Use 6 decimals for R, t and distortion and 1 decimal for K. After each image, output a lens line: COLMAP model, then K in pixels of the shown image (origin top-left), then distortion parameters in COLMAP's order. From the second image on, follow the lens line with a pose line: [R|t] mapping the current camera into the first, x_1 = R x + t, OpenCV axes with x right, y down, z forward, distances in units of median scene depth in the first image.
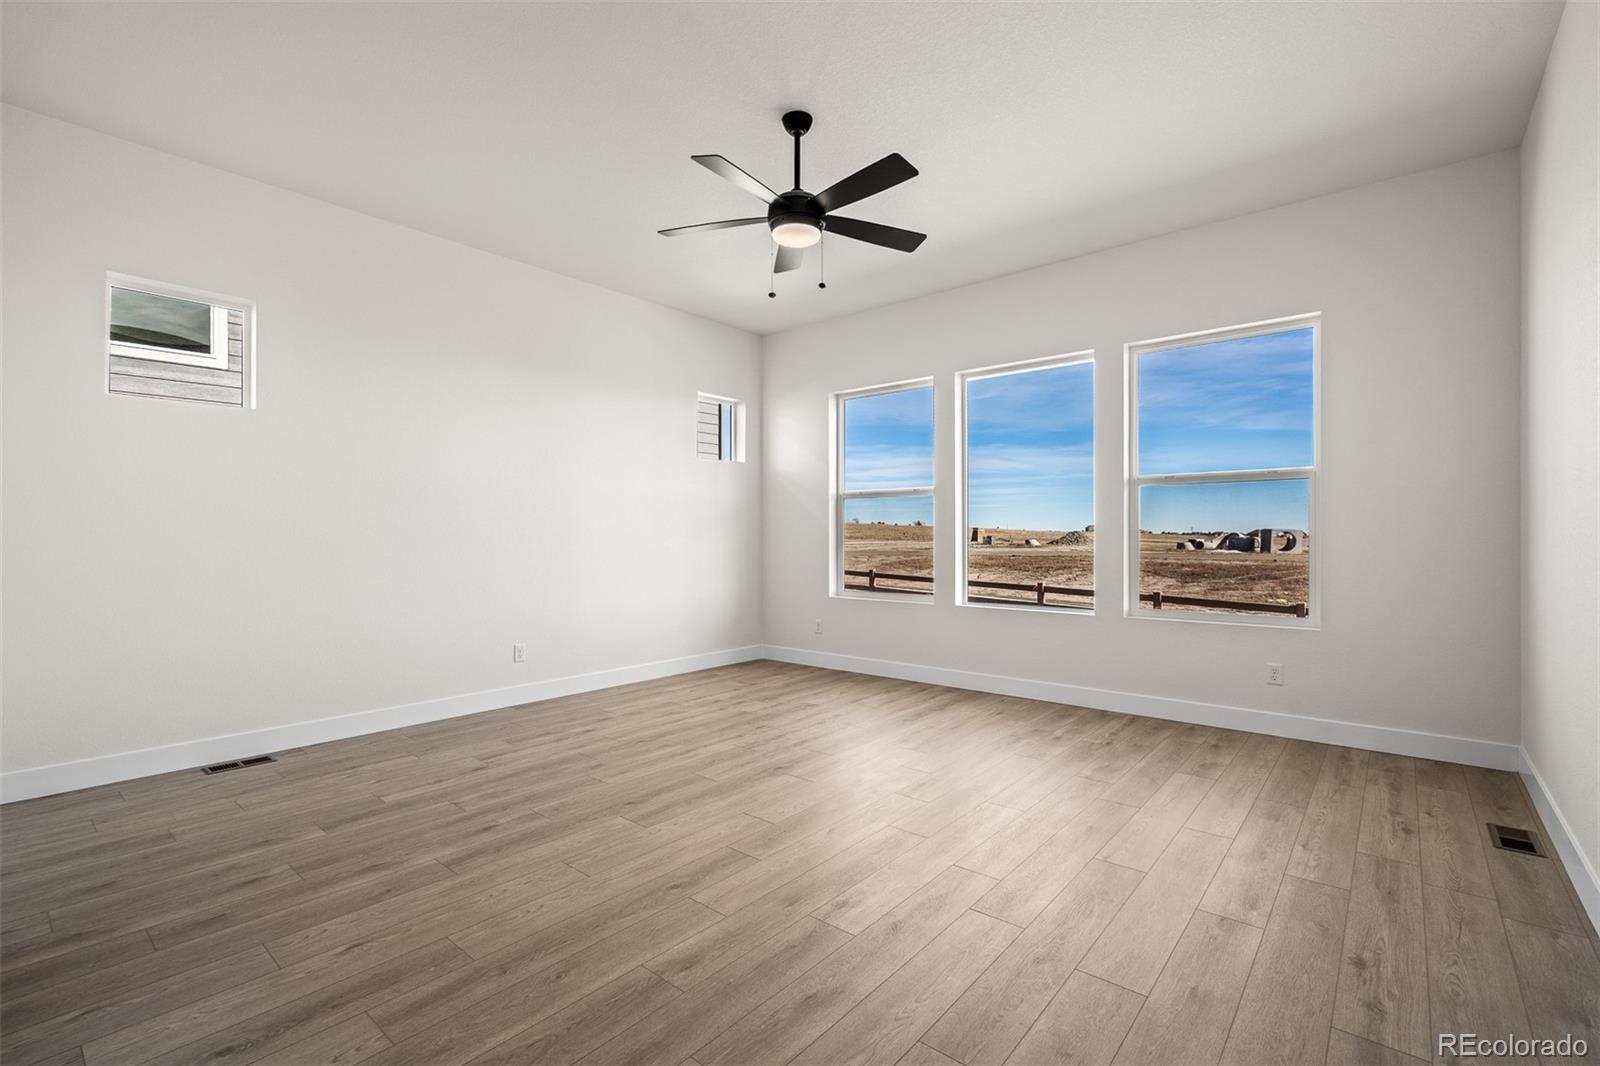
lens RADIAL K [[706.8, 0, 802.1], [0, 706.8, 530.6], [0, 0, 1]] dist [-0.001405, -0.000479]
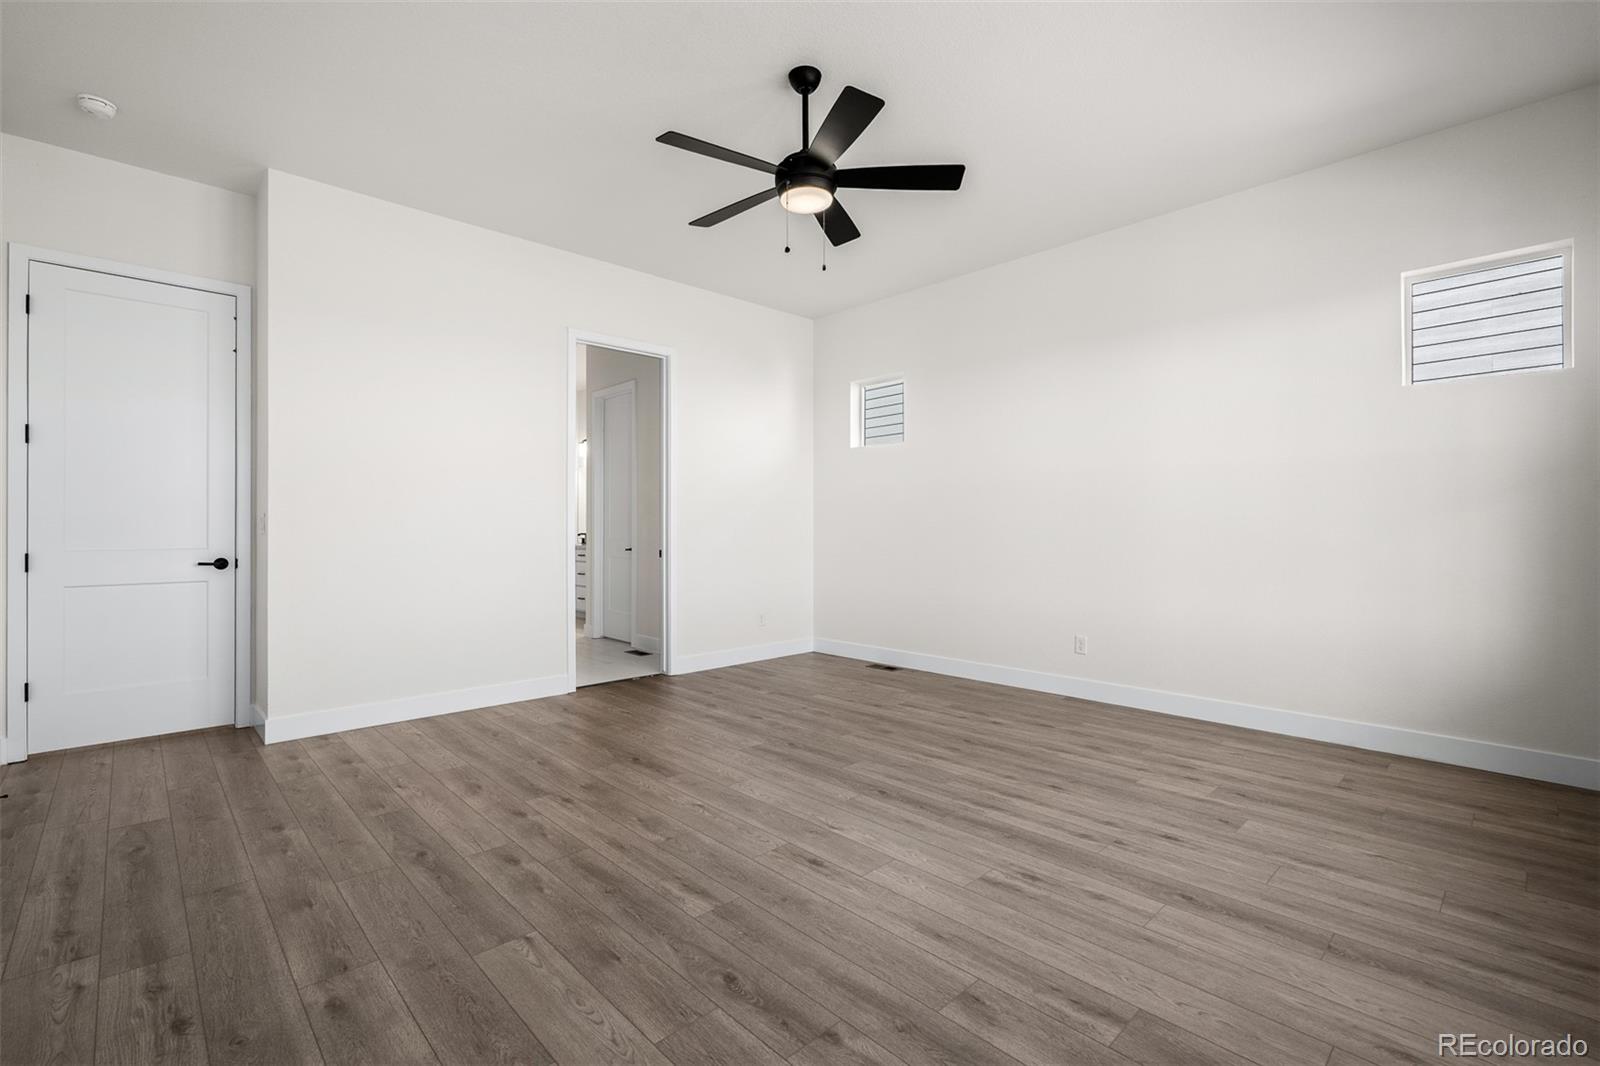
lens RADIAL K [[706.8, 0, 802.1], [0, 706.8, 530.6], [0, 0, 1]] dist [-0.001405, -0.000479]
pose [[-0.104511, 0.004316, -0.994514, 0.890166], [0.011115, 0.999933, 0.003172, 0.011116], [0.994462, -0.010723, -0.104552, 1.054635]]
